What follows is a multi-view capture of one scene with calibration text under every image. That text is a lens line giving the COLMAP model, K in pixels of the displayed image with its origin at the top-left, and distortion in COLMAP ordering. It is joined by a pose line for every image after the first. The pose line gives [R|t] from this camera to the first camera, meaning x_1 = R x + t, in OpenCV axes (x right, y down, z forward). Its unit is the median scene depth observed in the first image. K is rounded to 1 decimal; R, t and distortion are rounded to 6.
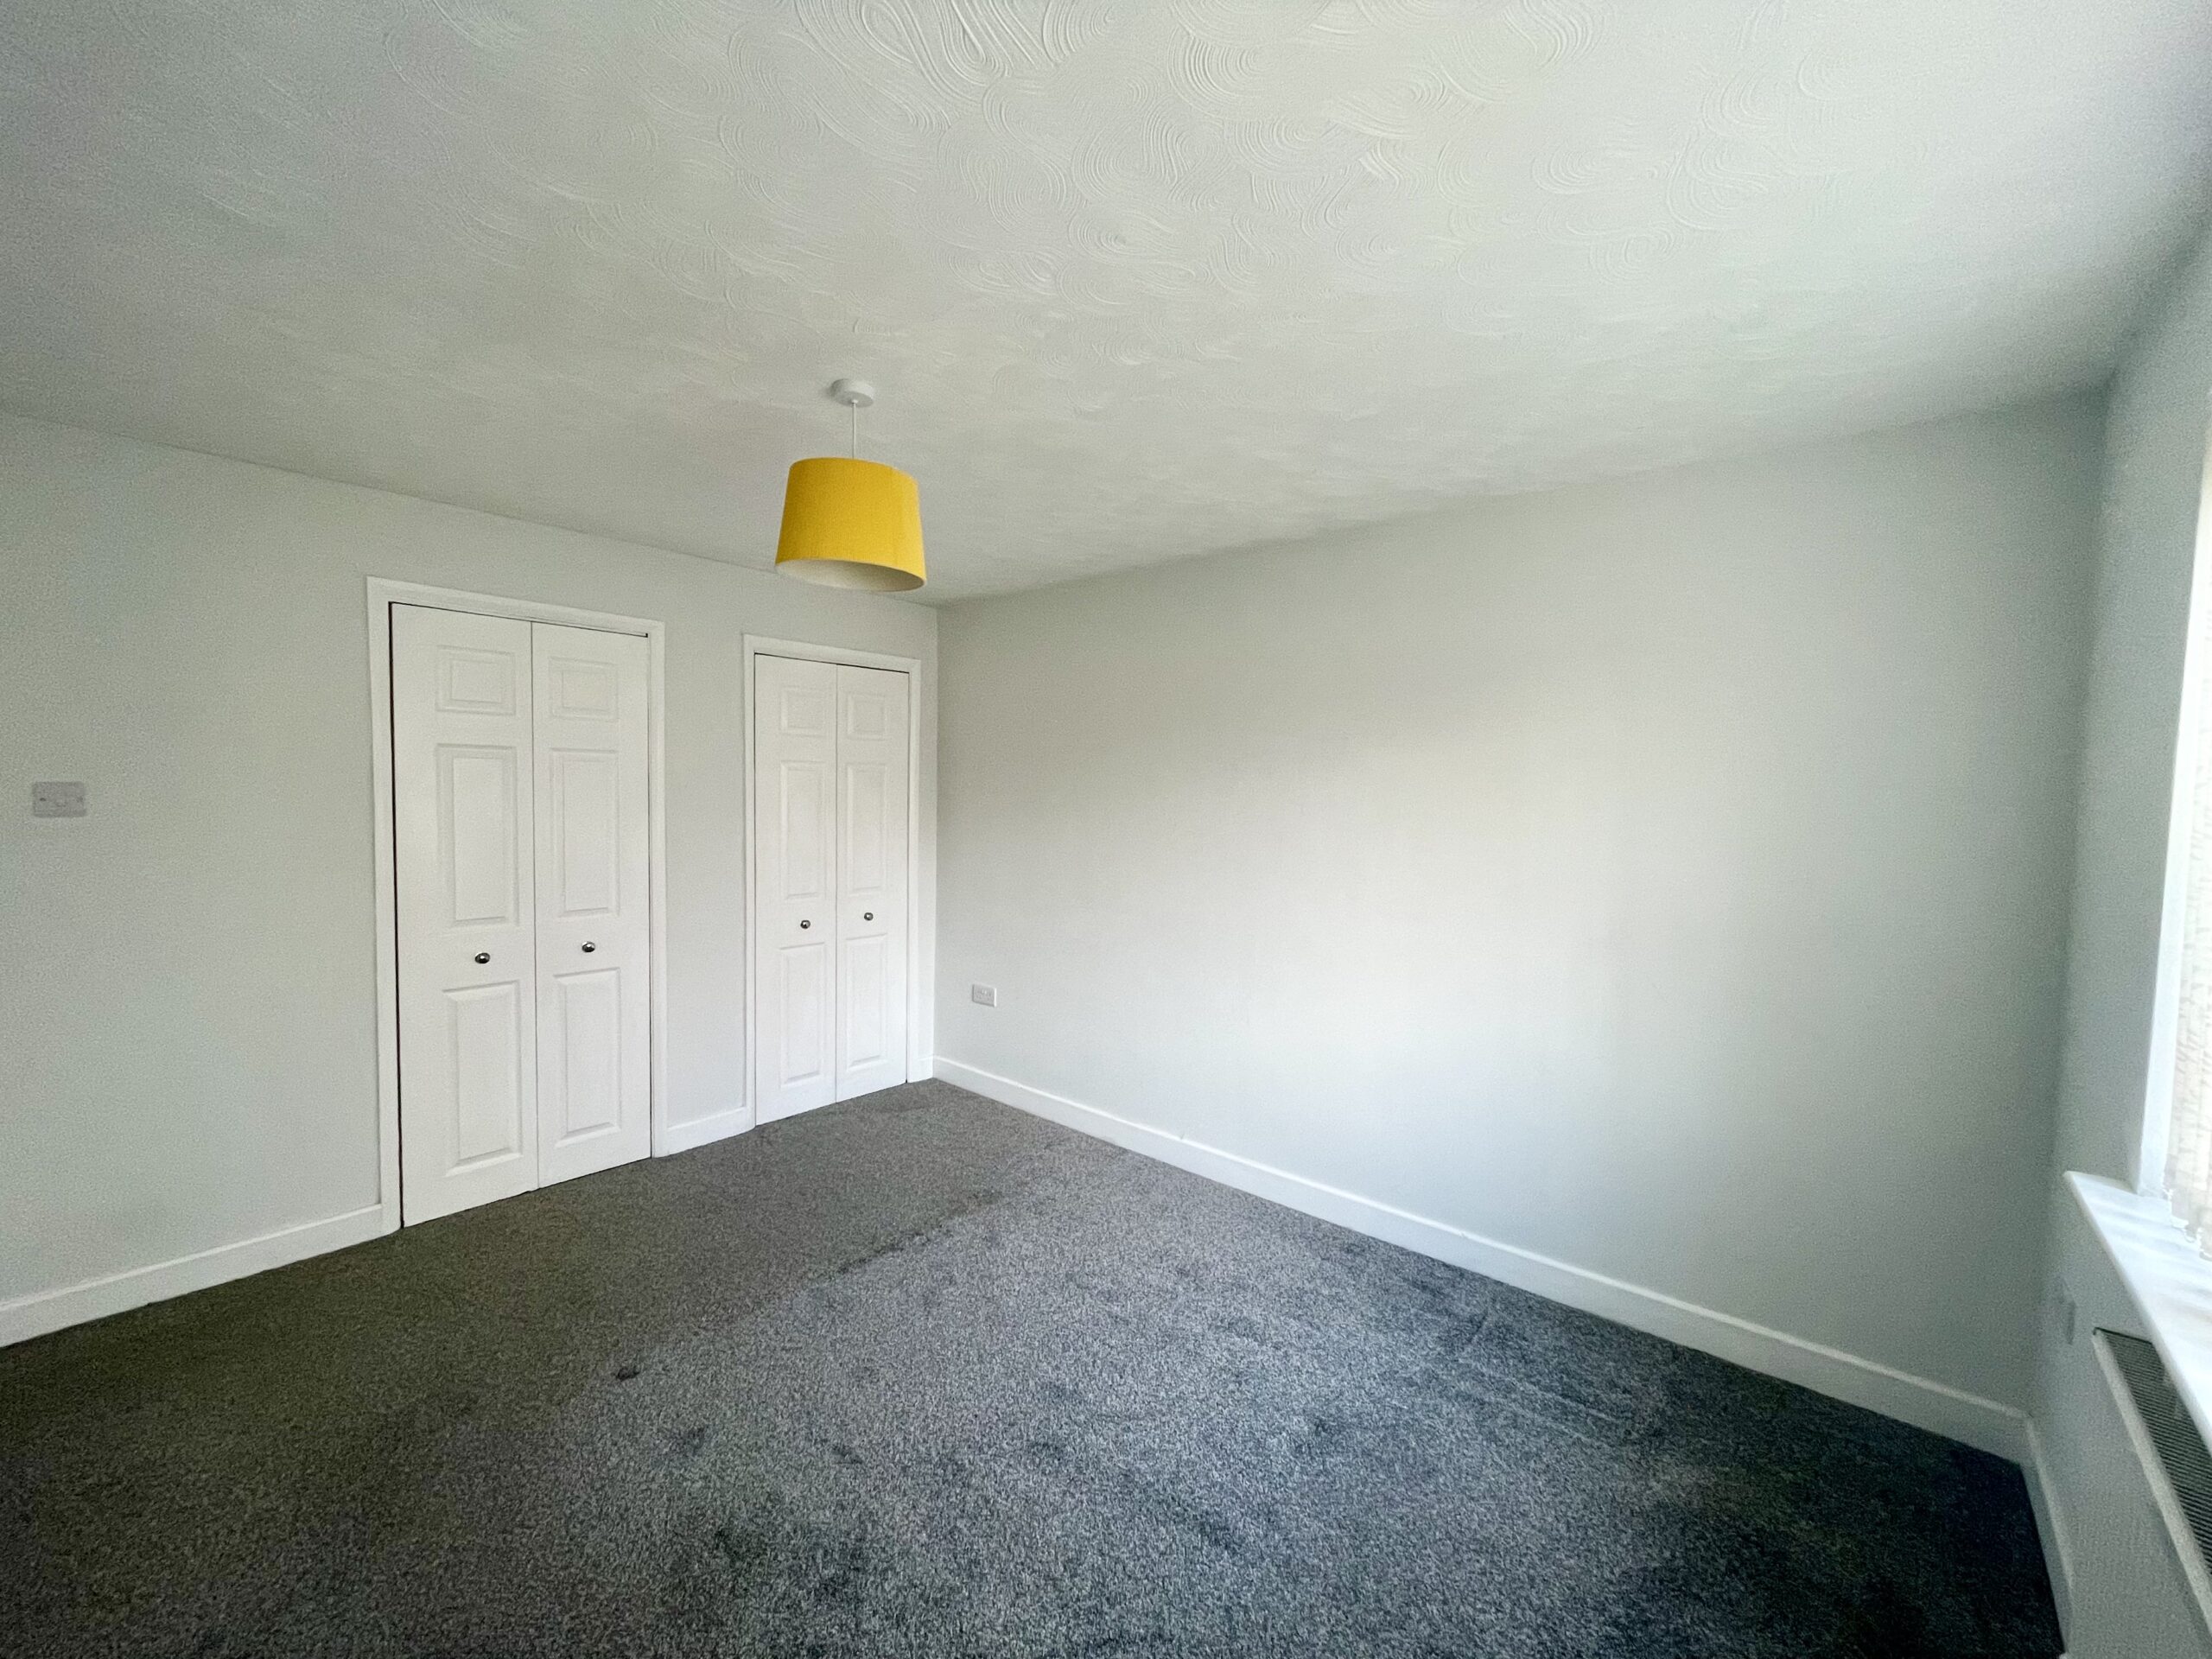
lens RADIAL K [[889.3, 0, 1108.1], [0, 889.3, 830.1], [0, 0, 1]] dist [-0.004064, 0.000336]
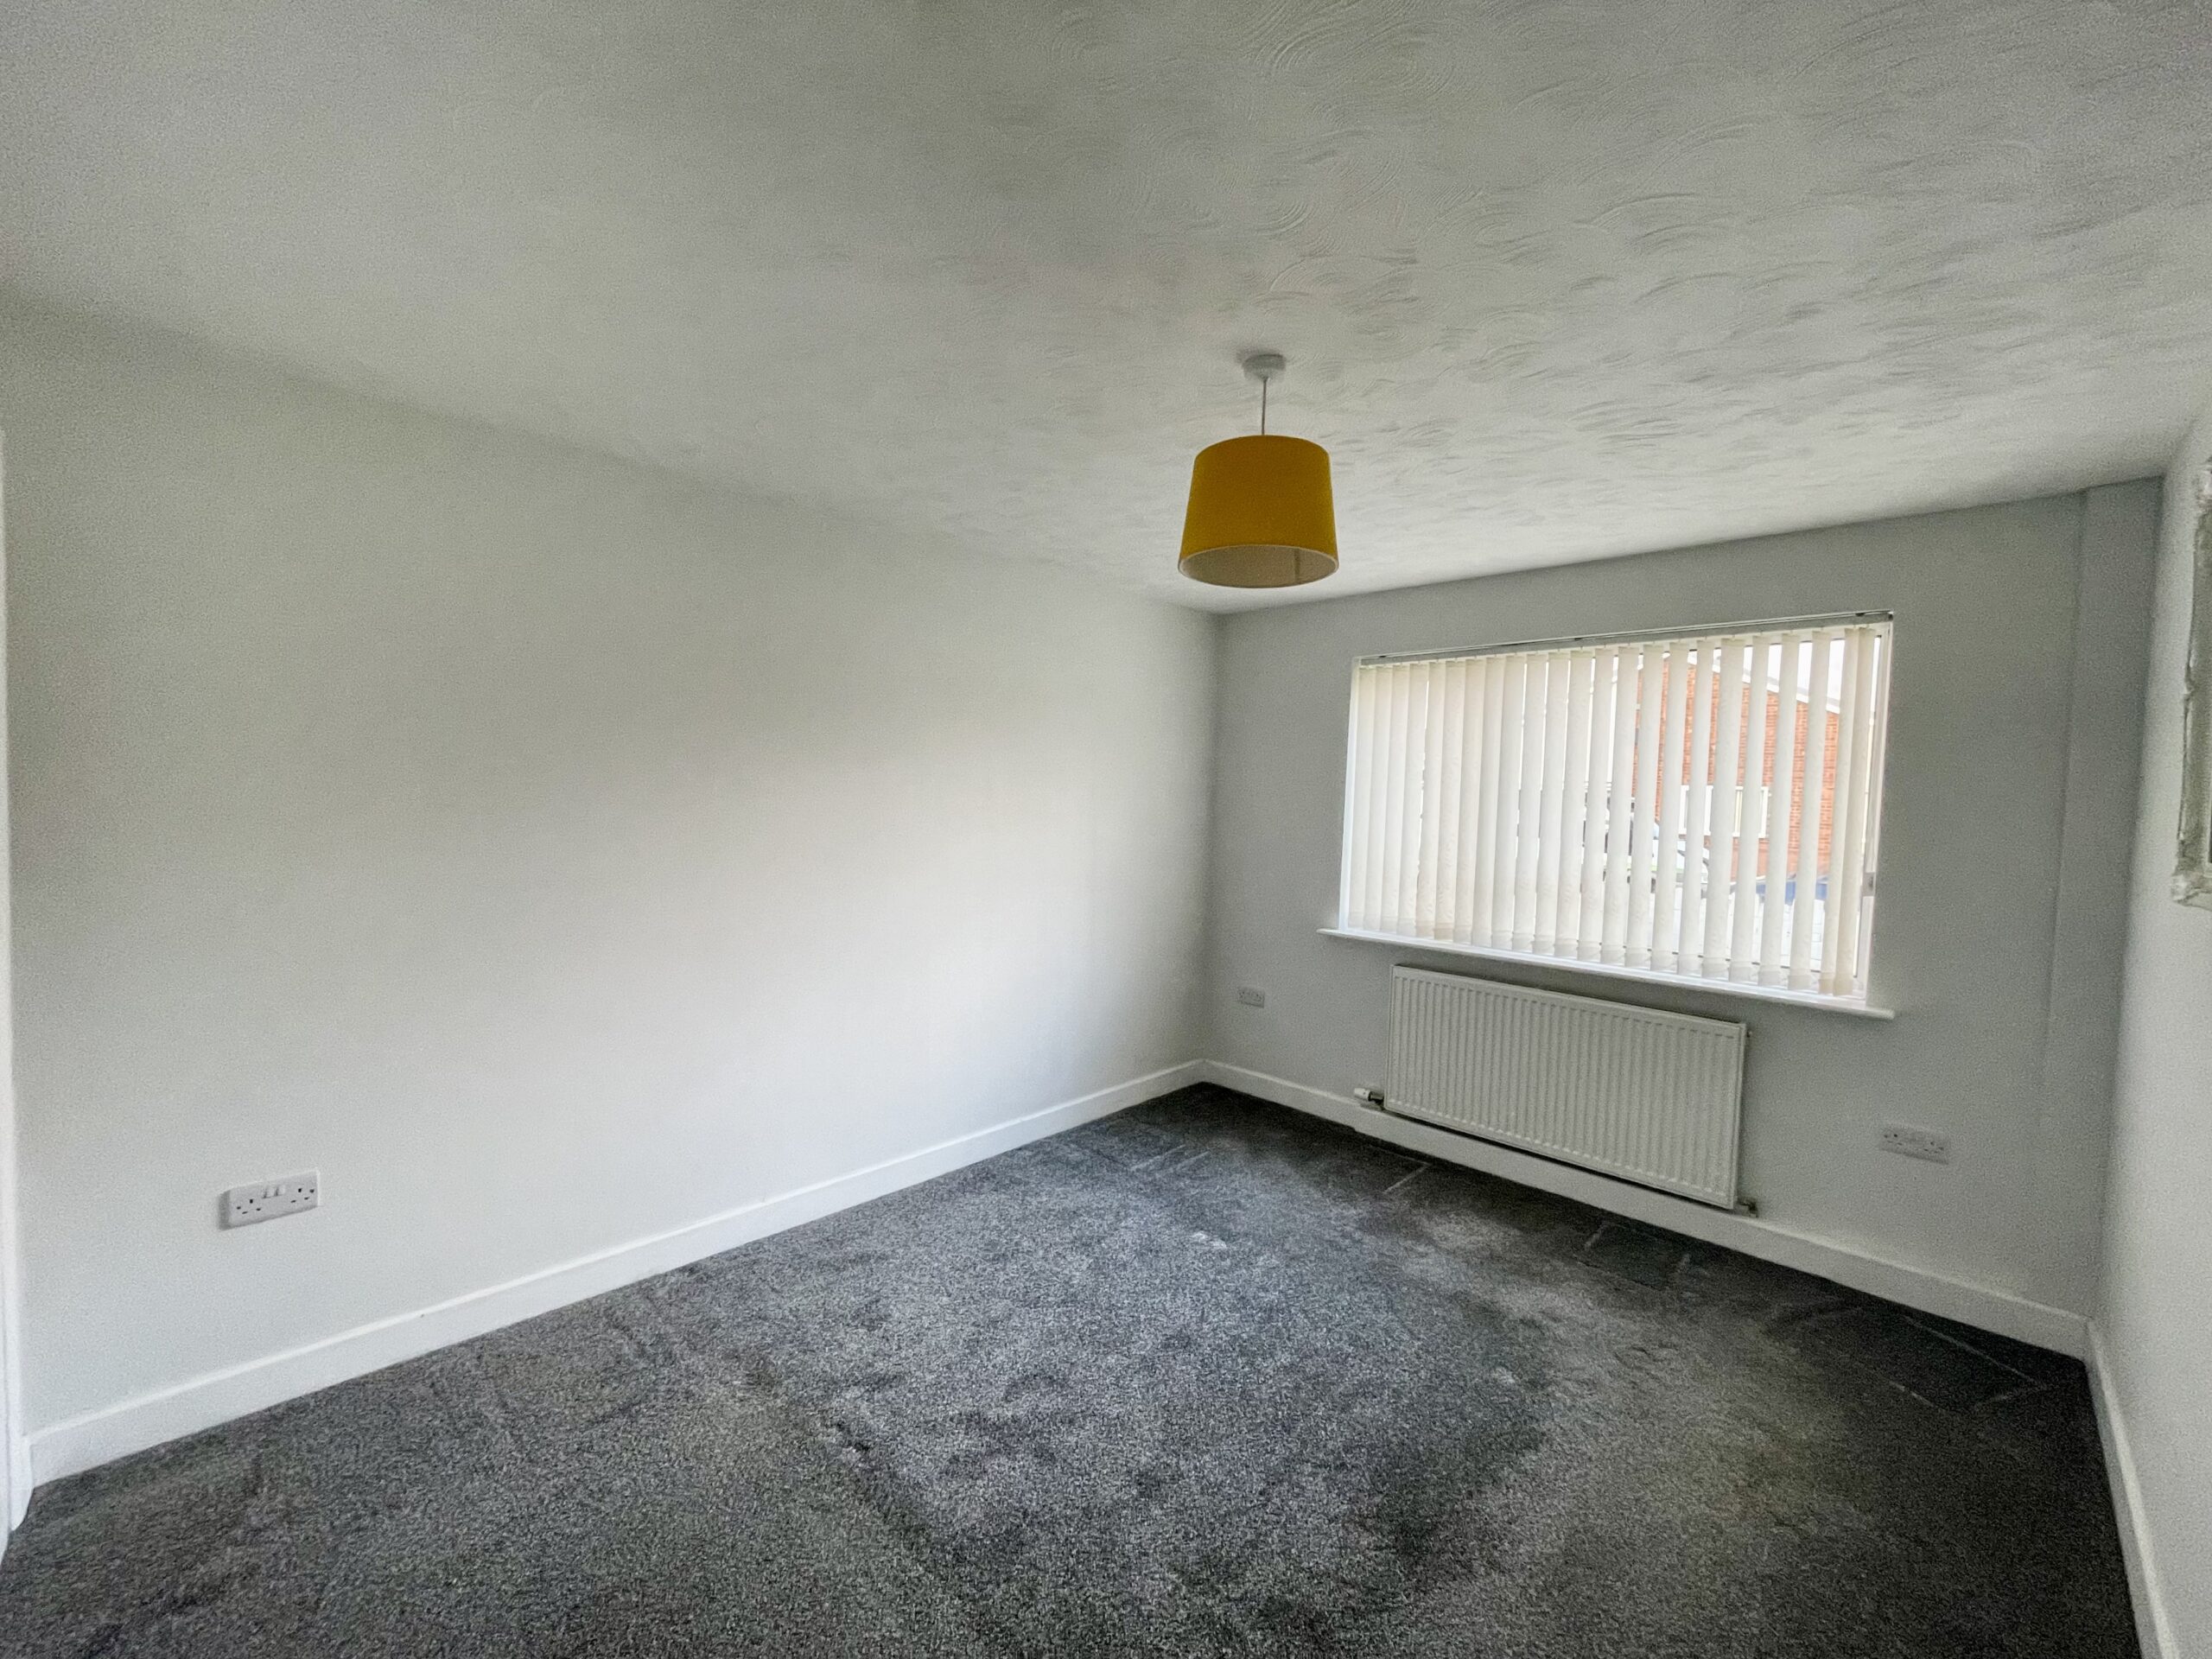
lens RADIAL K [[889.3, 0, 1108.8], [0, 889.3, 830.8], [0, 0, 1]] dist [-0.004064, 0.000336]
pose [[0.060248, -0.059618, 0.996401, -0.736472], [0.022333, 0.998045, 0.058366, -0.039235], [-0.997934, 0.018736, 0.061462, 0.658272]]
